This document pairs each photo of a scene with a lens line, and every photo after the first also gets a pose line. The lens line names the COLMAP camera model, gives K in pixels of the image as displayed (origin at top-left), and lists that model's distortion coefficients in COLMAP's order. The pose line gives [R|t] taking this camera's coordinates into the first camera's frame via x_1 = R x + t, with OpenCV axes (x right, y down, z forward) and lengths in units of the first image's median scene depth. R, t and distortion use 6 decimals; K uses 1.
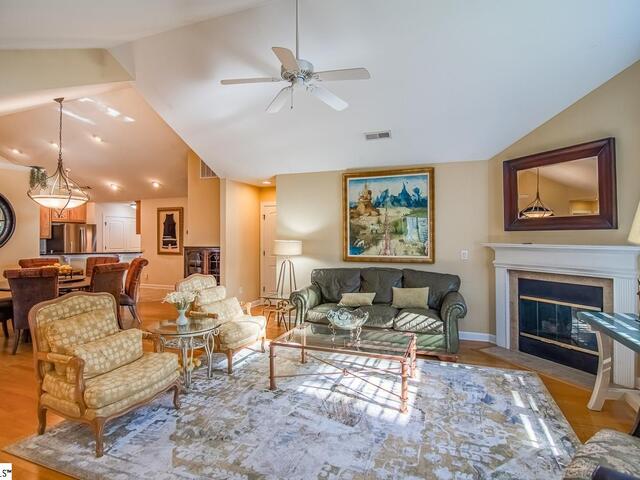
lens RADIAL K [[354.0, 0, 320.0], [0, 354.0, 240.0], [0, 0, 1]] dist [-0.003433, -0.010638]
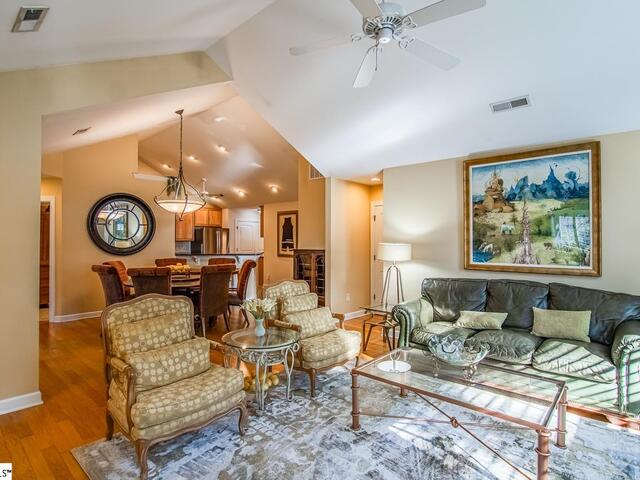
lens RADIAL K [[354.0, 0, 320.0], [0, 354.0, 240.0], [0, 0, 1]] dist [-0.003433, -0.010638]
pose [[0.934843, 0.002387, -0.355054, 0.045378], [-0.006503, 0.999925, -0.010400, 0.003111], [0.355002, 0.012031, 0.934788, 0.135868]]
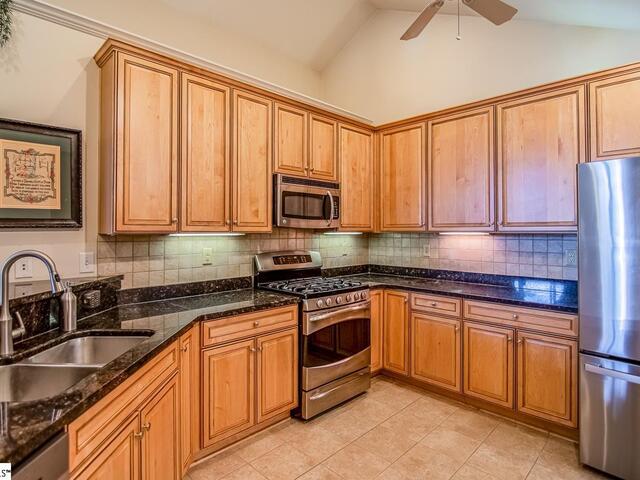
lens RADIAL K [[358.6, 0, 316.6], [0, 358.6, 221.9], [0, 0, 1]] dist [-0.000434, -0.012570]
pose [[-0.415563, -0.020064, -0.909343, -0.834326], [-0.007858, 0.999799, -0.018469, -0.010954], [0.909531, -0.000530, -0.415637, 1.705598]]
